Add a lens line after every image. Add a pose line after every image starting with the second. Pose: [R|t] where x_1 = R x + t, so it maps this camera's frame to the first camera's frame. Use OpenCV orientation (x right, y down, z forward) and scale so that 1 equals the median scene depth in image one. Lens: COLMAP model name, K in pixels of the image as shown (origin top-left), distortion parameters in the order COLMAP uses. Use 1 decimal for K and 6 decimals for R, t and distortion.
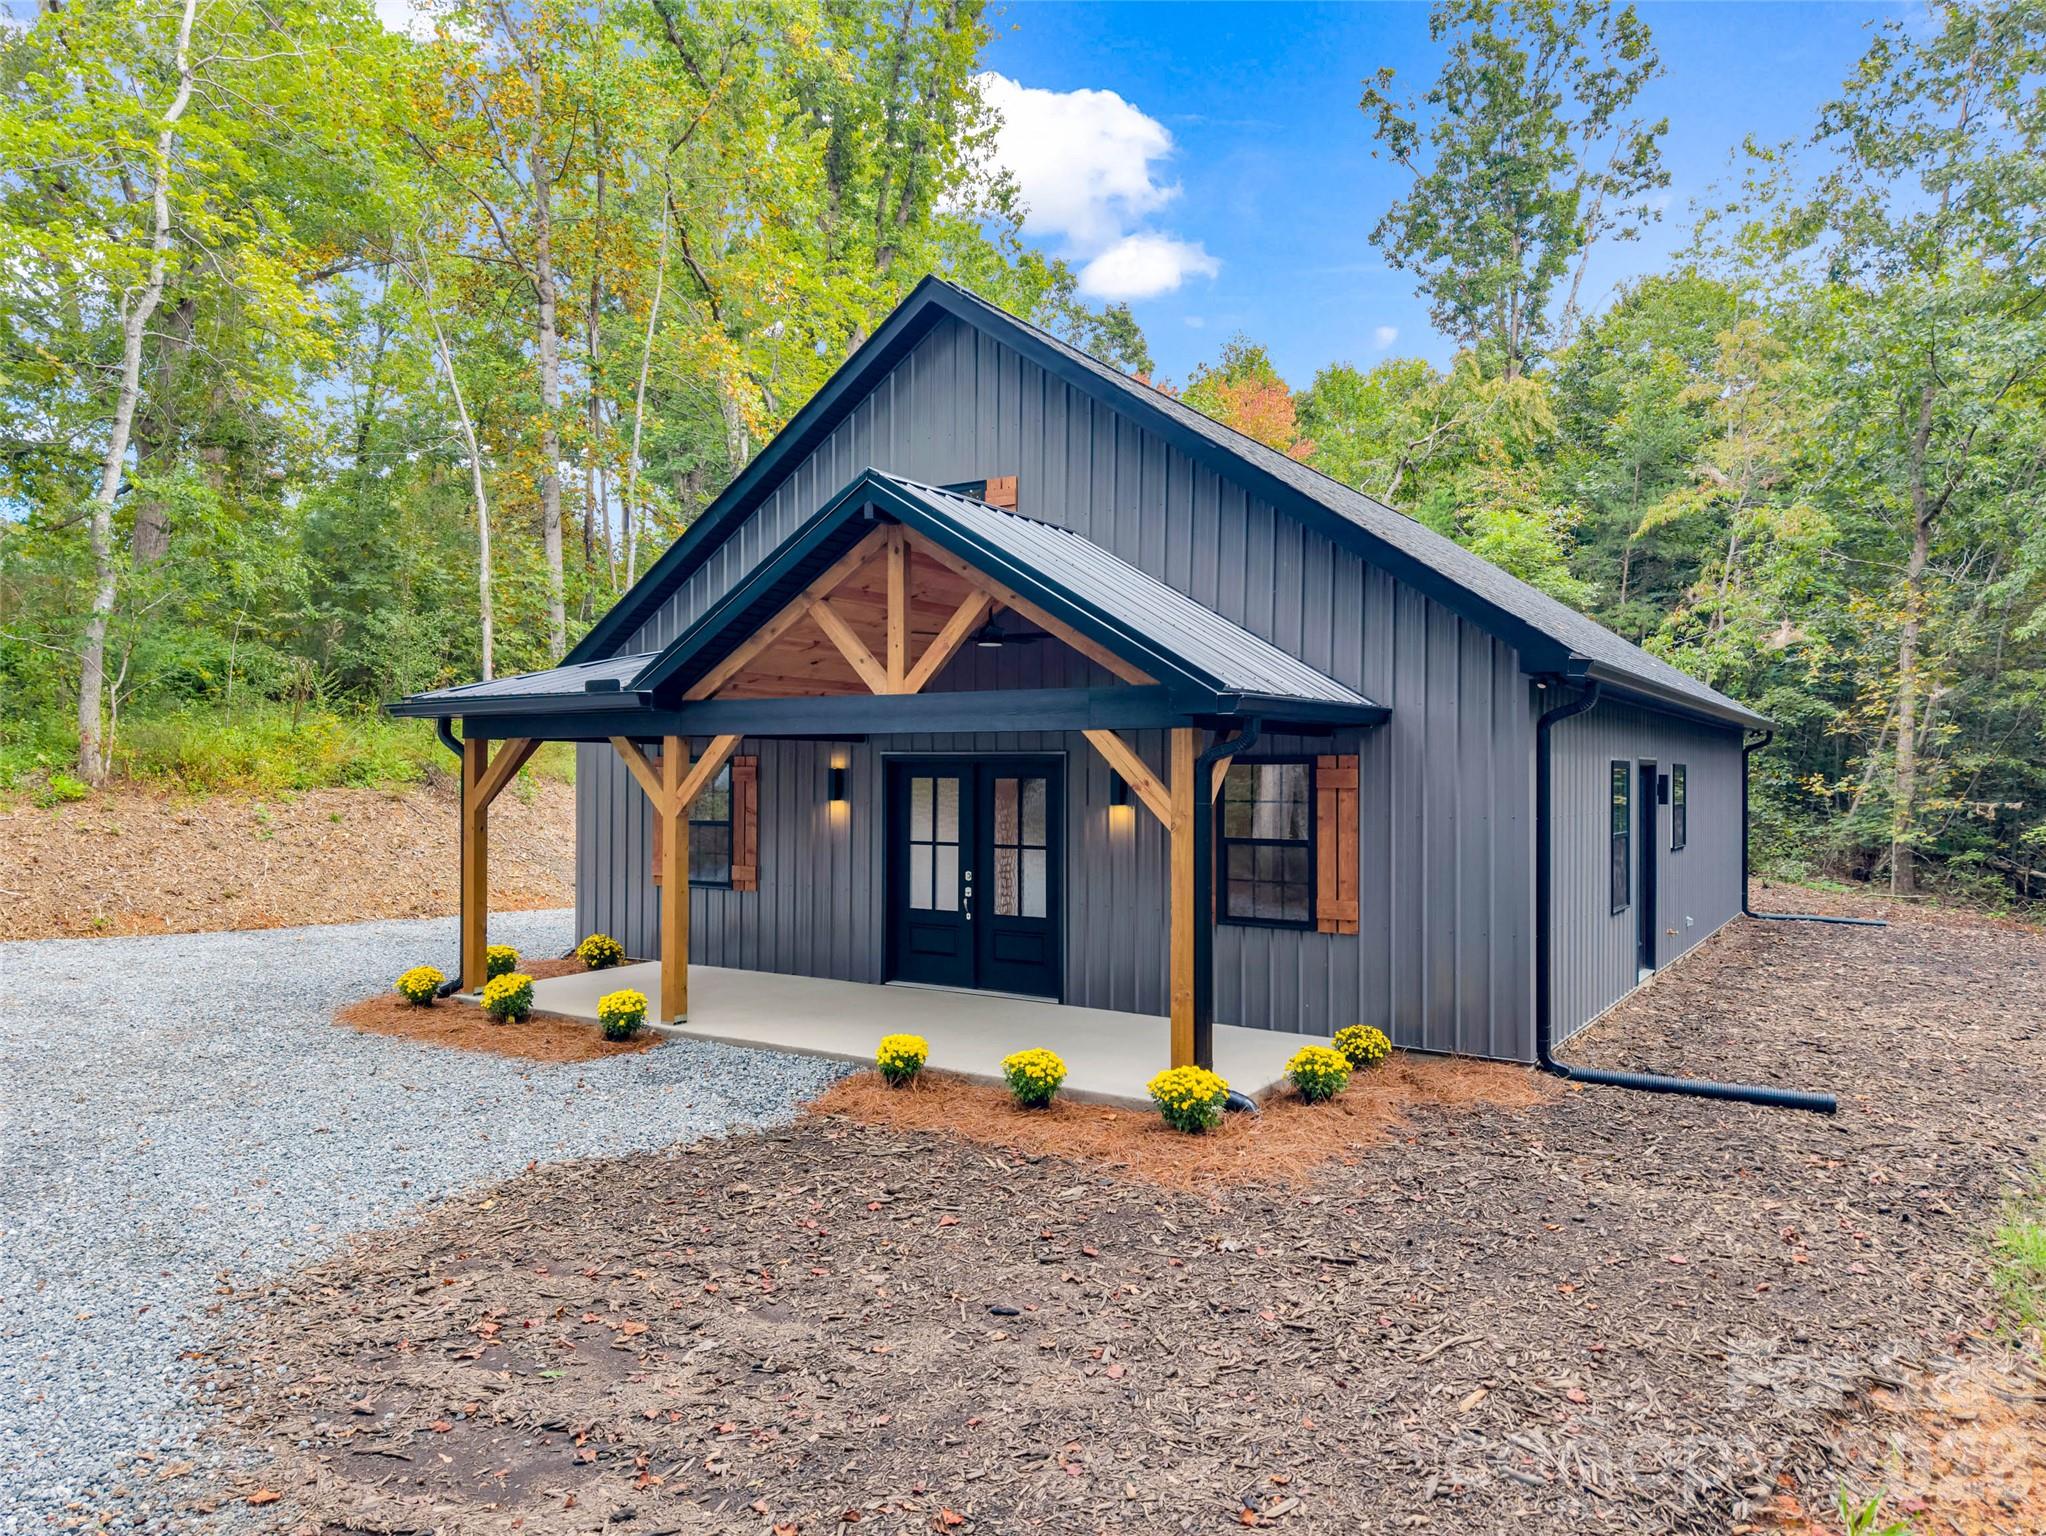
lens RADIAL K [[1393.6, 0, 1008.4], [0, 1393.6, 775.4], [0, 0, 1]] dist [0.023968, -0.008644]
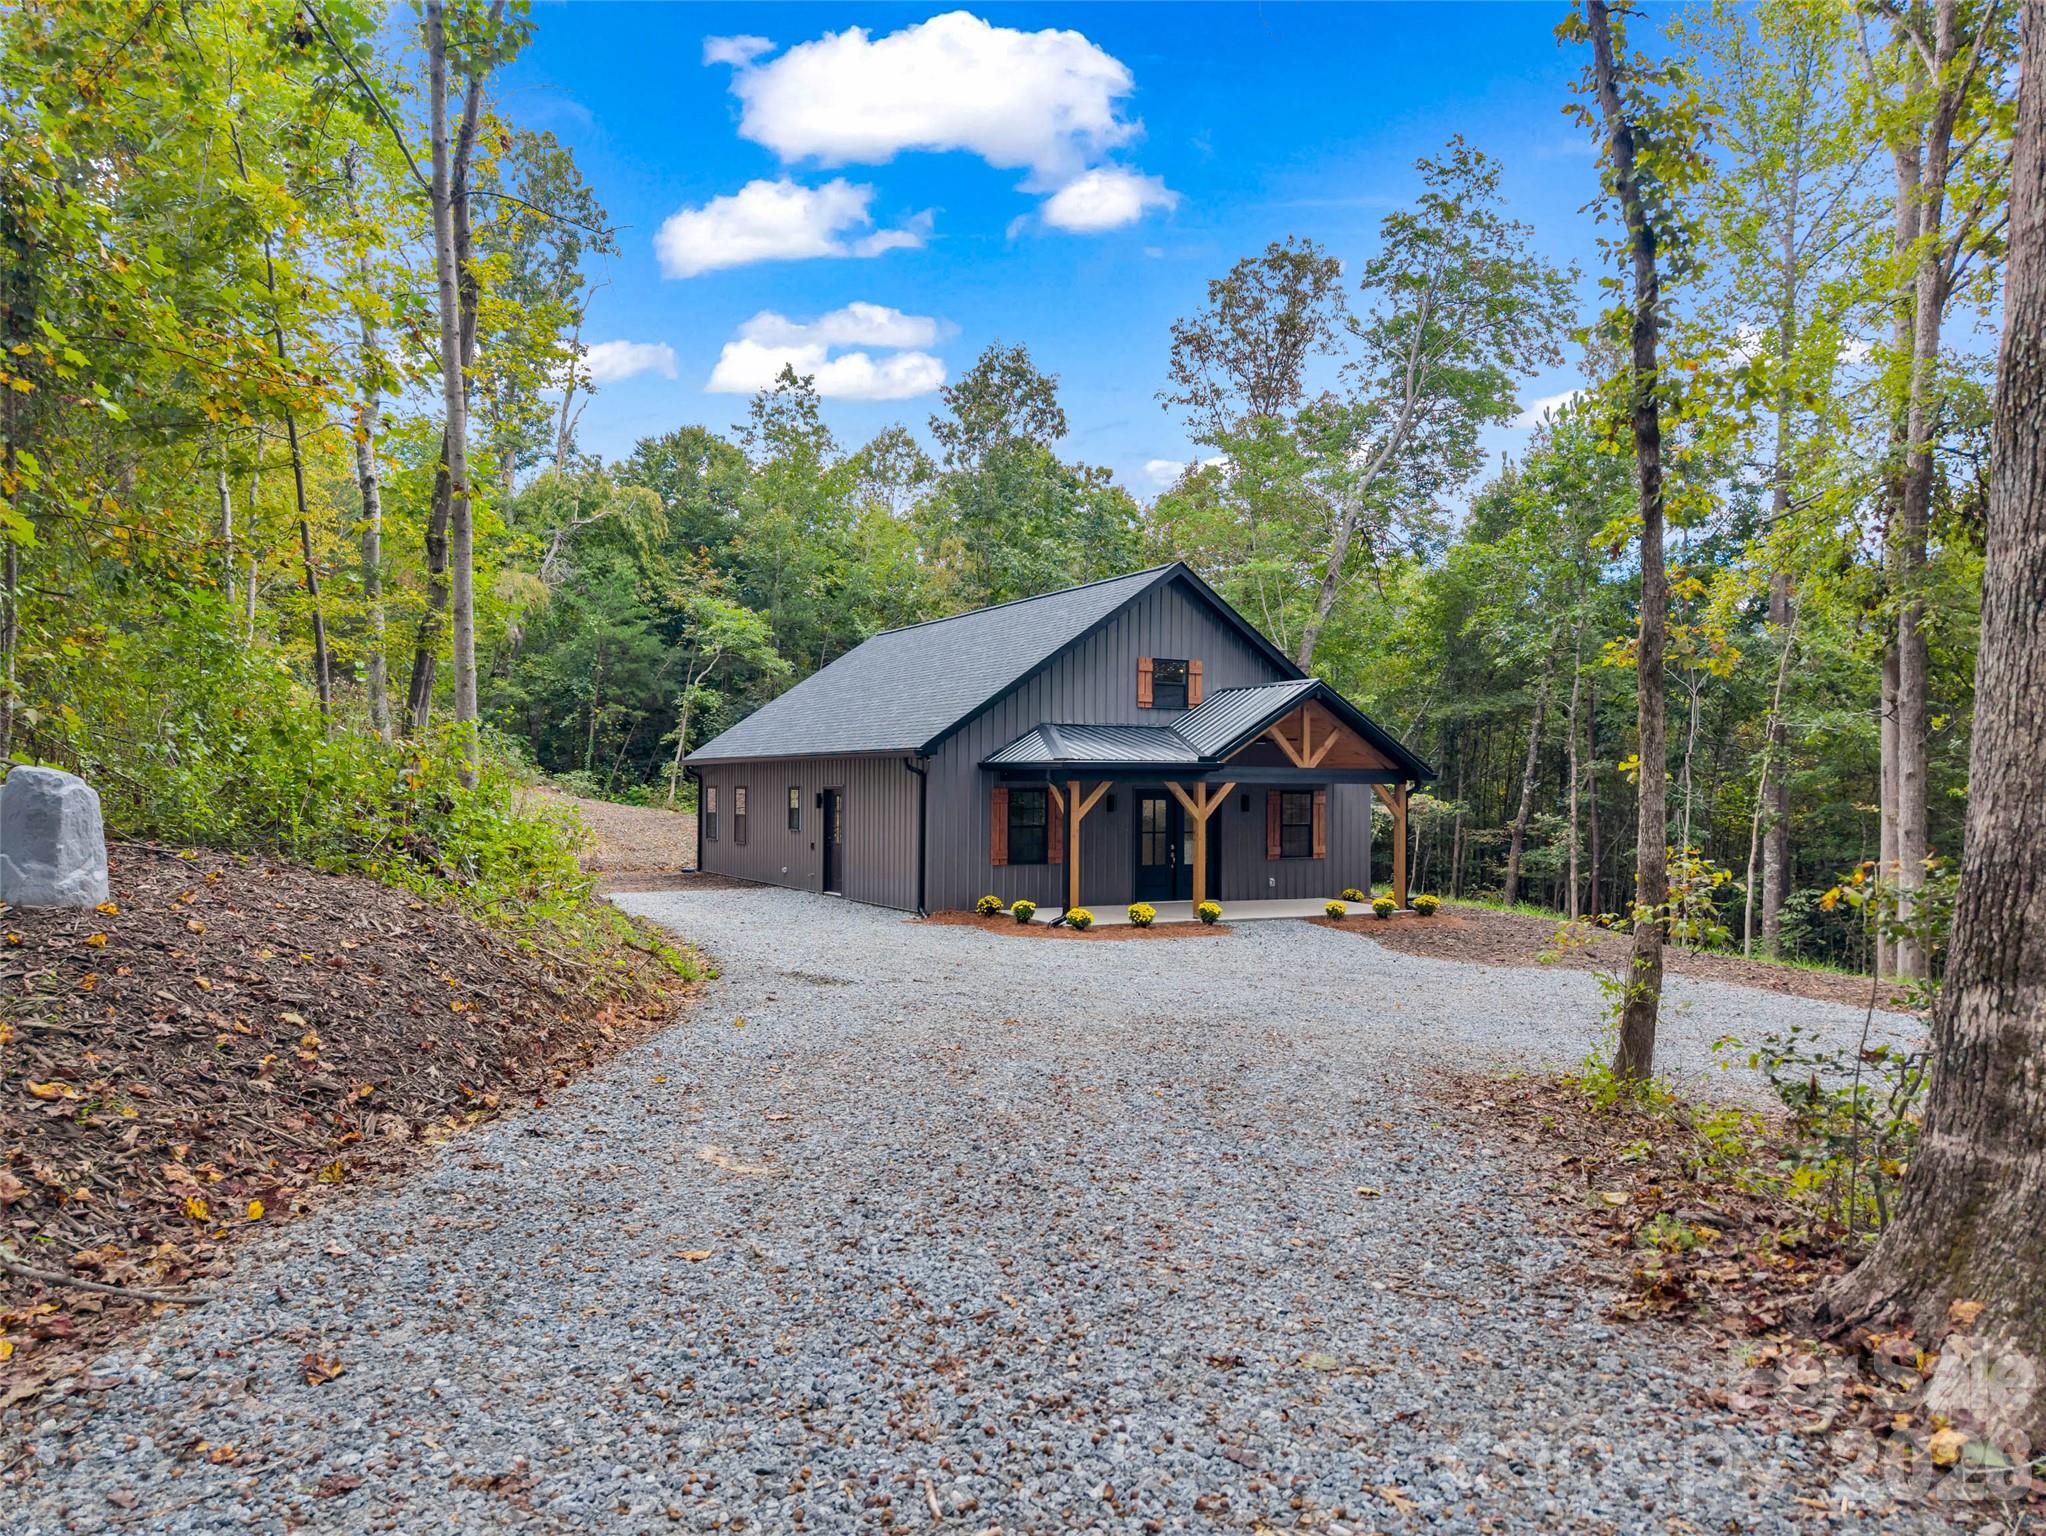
lens RADIAL K [[1393.6, 0, 1025.9], [0, 1393.6, 768.5], [0, 0, 1]] dist [0.023968, -0.008644]
pose [[0.458866, 0.008916, 0.888461, -2.234676], [0.000221, 0.999948, -0.010148, -0.027632], [-0.888505, 0.004853, 0.458841, 0.278243]]
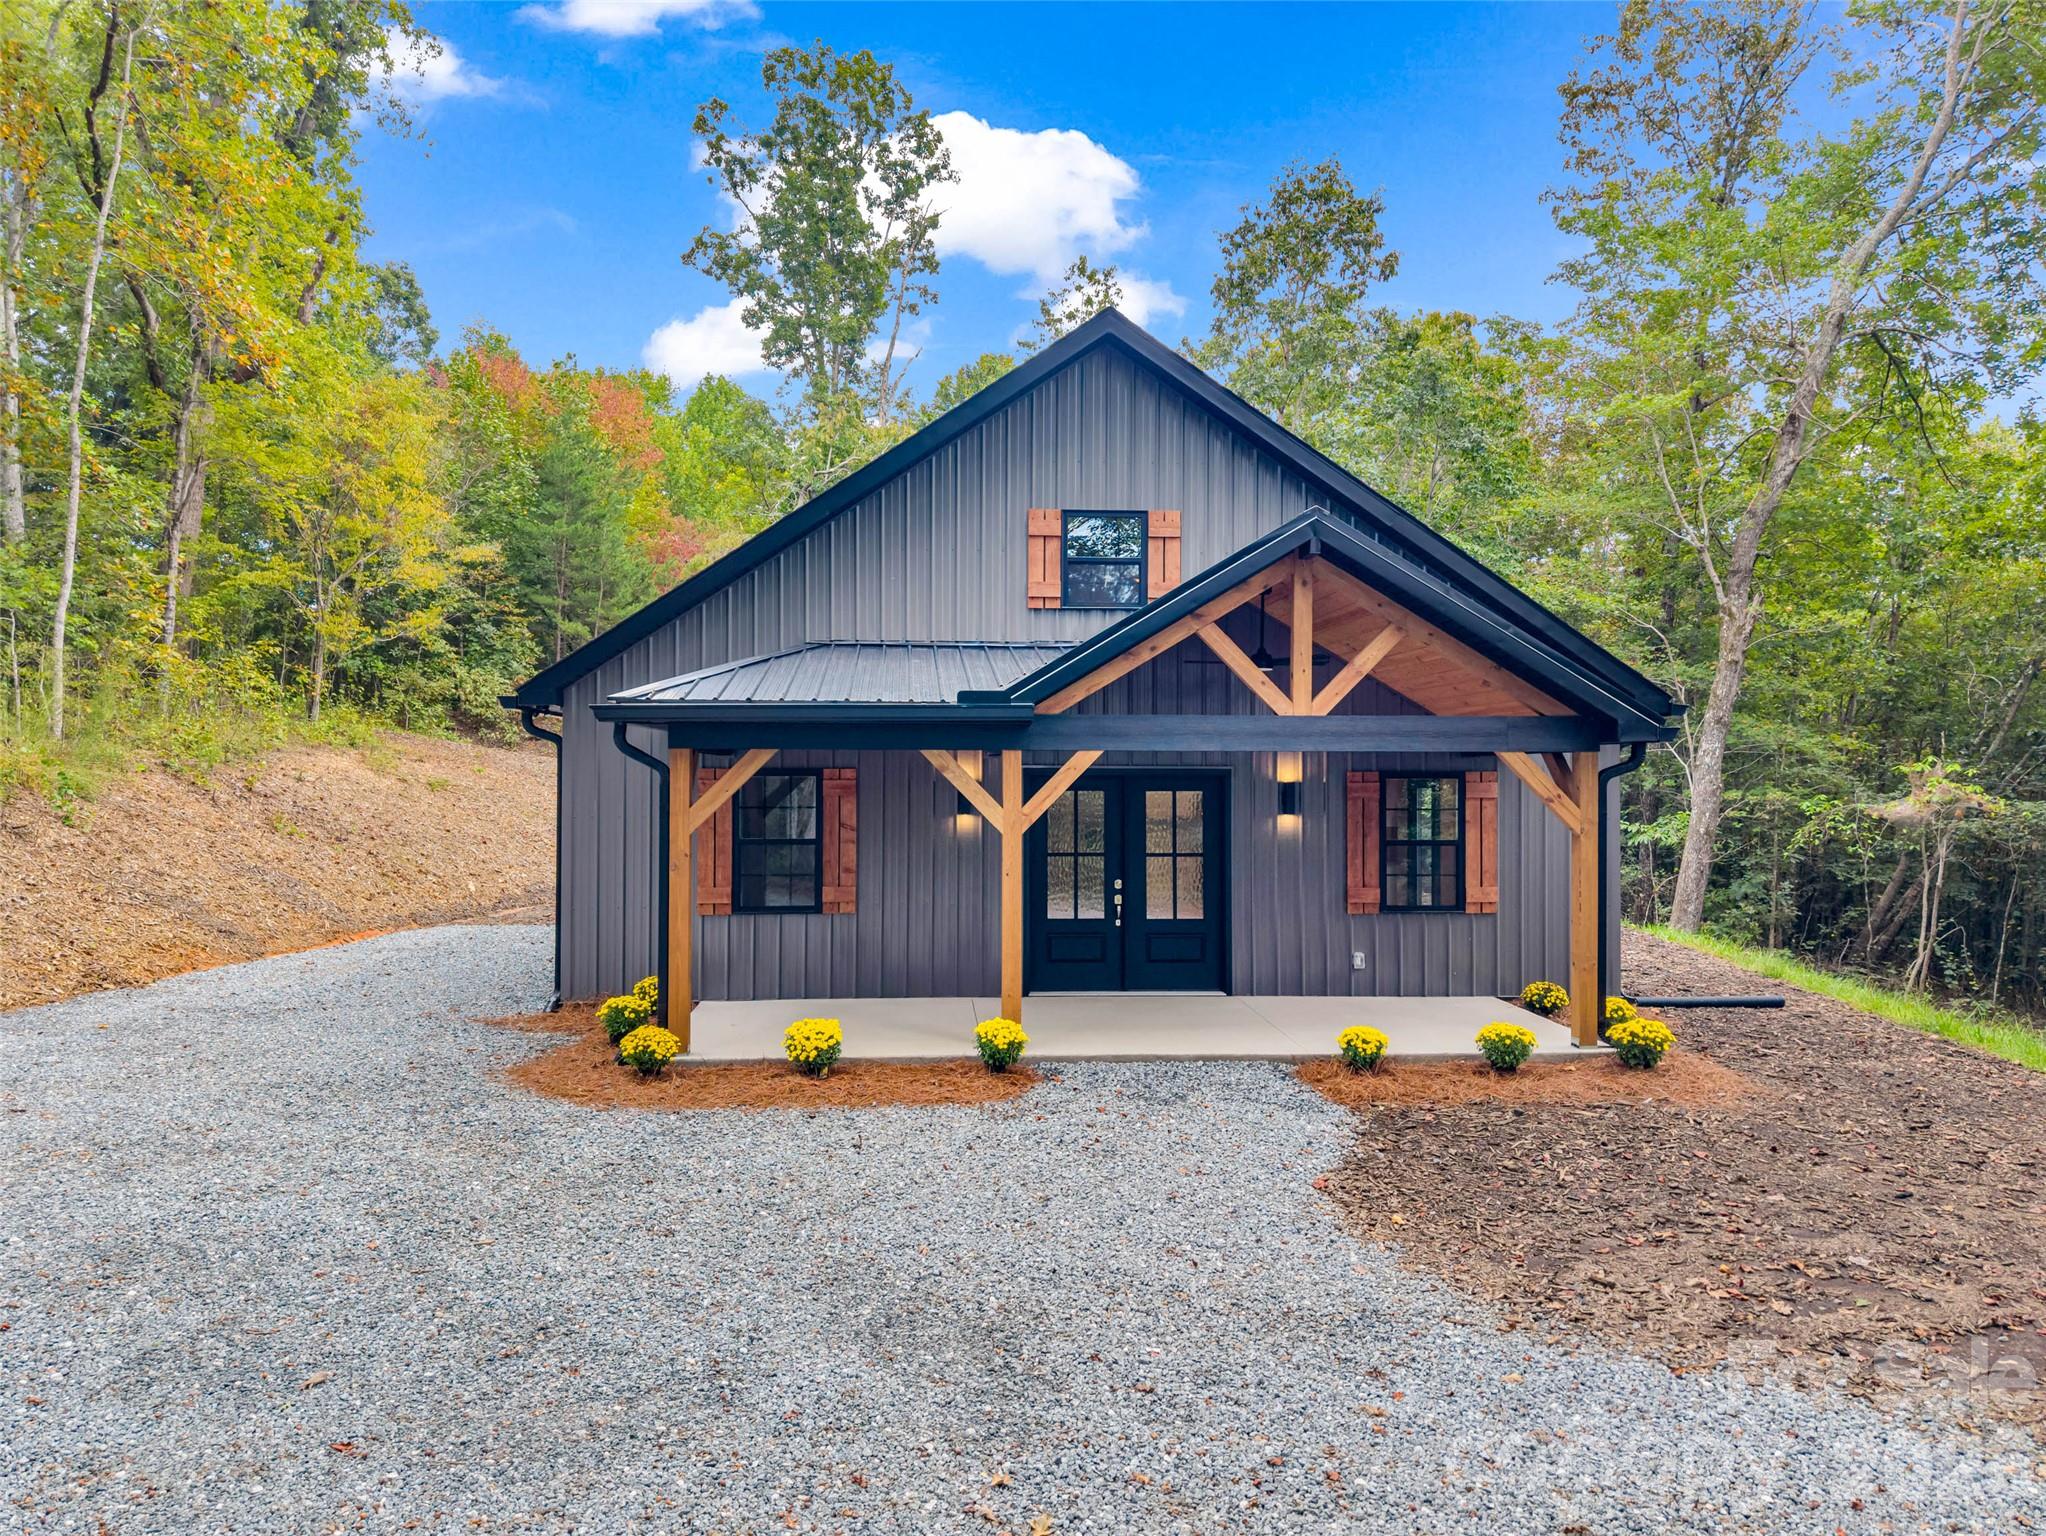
lens RADIAL K [[1393.6, 0, 1019.6], [0, 1393.6, 760.4], [0, 0, 1]] dist [0.023968, -0.008644]
pose [[0.793936, 0.005381, 0.607978, -0.819044], [0.004616, 0.999879, -0.014878, -0.007184], [-0.607984, 0.014619, 0.793815, 0.245649]]
